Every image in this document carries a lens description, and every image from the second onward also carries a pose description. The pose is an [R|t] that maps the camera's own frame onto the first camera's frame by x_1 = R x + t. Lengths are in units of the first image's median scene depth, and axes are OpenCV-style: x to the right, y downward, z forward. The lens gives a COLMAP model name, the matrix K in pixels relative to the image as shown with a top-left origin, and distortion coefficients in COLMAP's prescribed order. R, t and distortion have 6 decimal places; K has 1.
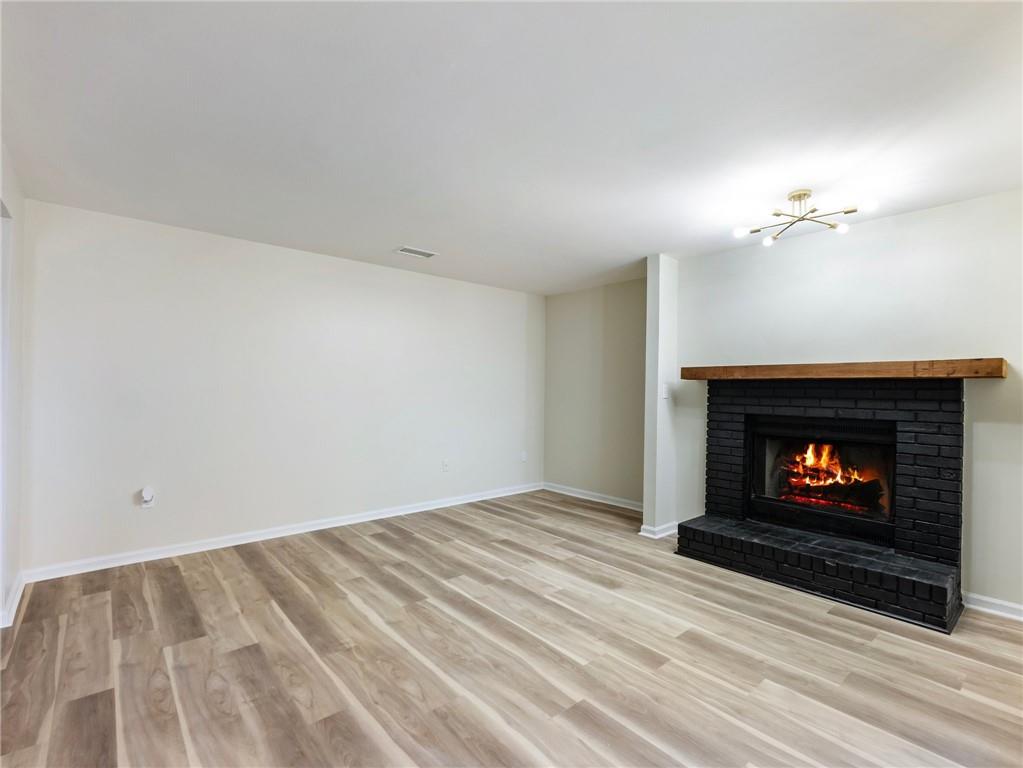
lens RADIAL K [[471.4, 0, 514.2], [0, 471.4, 384.9], [0, 0, 1]] dist [0.001916, -0.000623]
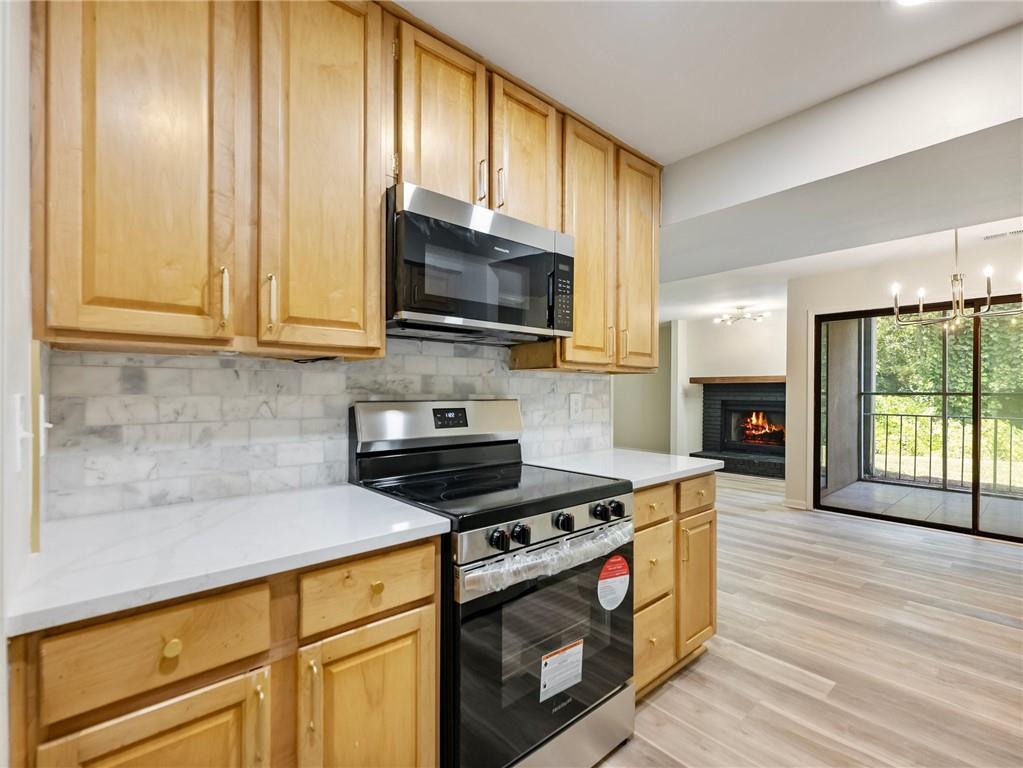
lens RADIAL K [[471.4, 0, 508.3], [0, 471.4, 389.6], [0, 0, 1]] dist [0.001916, -0.000623]
pose [[0.999738, -0.010420, -0.020370, -0.395718], [0.010480, 0.999941, 0.002841, 0.000621], [0.020339, -0.003054, 0.999788, -1.071935]]
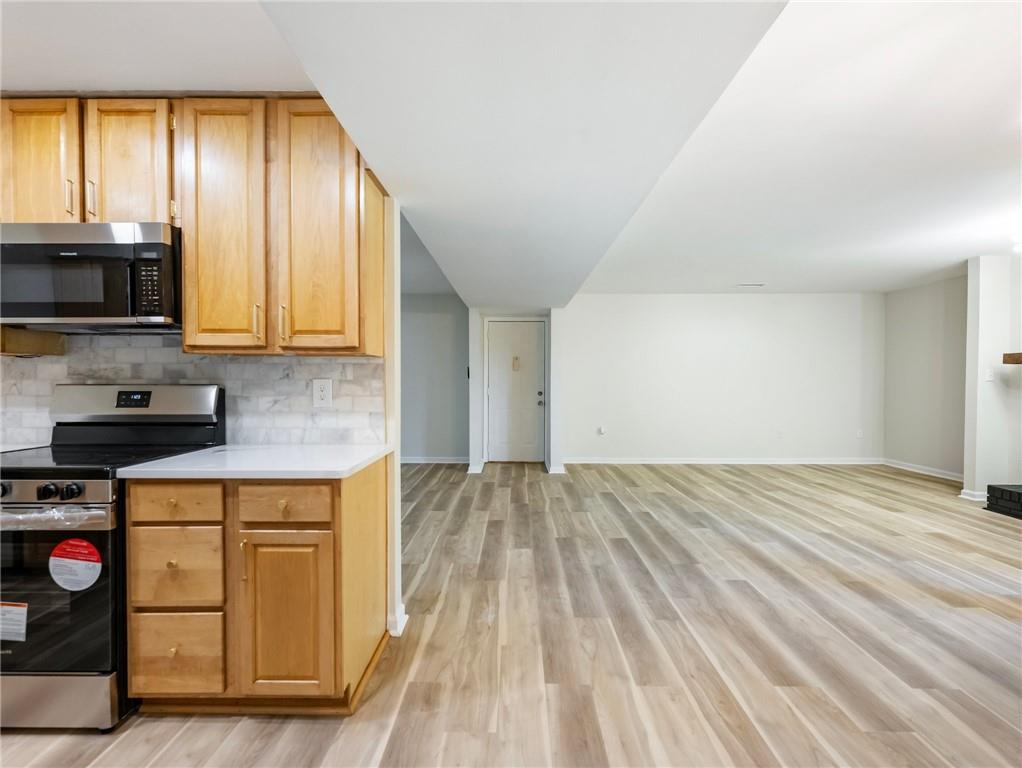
lens RADIAL K [[470.9, 0, 503.8], [0, 470.9, 381.9], [0, 0, 1]] dist [0.001916, -0.000623]
pose [[0.735216, -0.007856, -0.677788, 0.253583], [0.012800, 0.999915, 0.002296, 0.013828], [0.677712, -0.010364, 0.735254, -0.703528]]
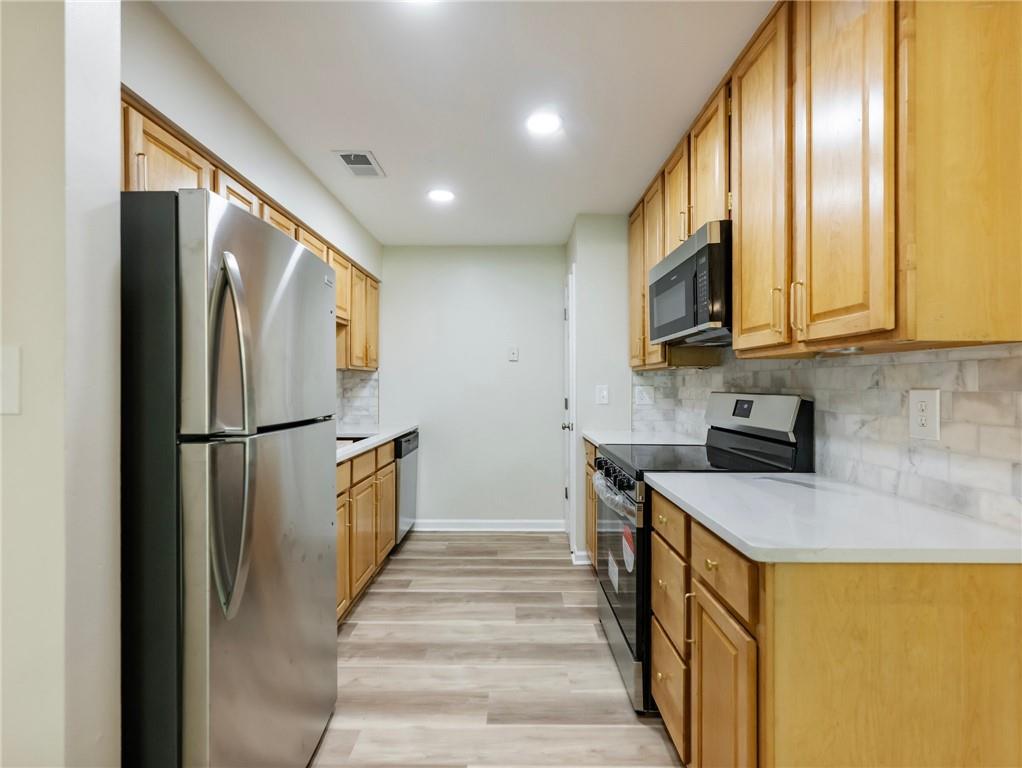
lens RADIAL K [[470.9, 0, 520.5], [0, 470.9, 384.1], [0, 0, 1]] dist [0.001916, -0.000623]
pose [[-0.663272, -0.013097, -0.748264, 0.126825], [-0.003661, 0.999892, -0.014257, 0.010604], [0.748369, -0.006717, -0.663248, -0.414458]]
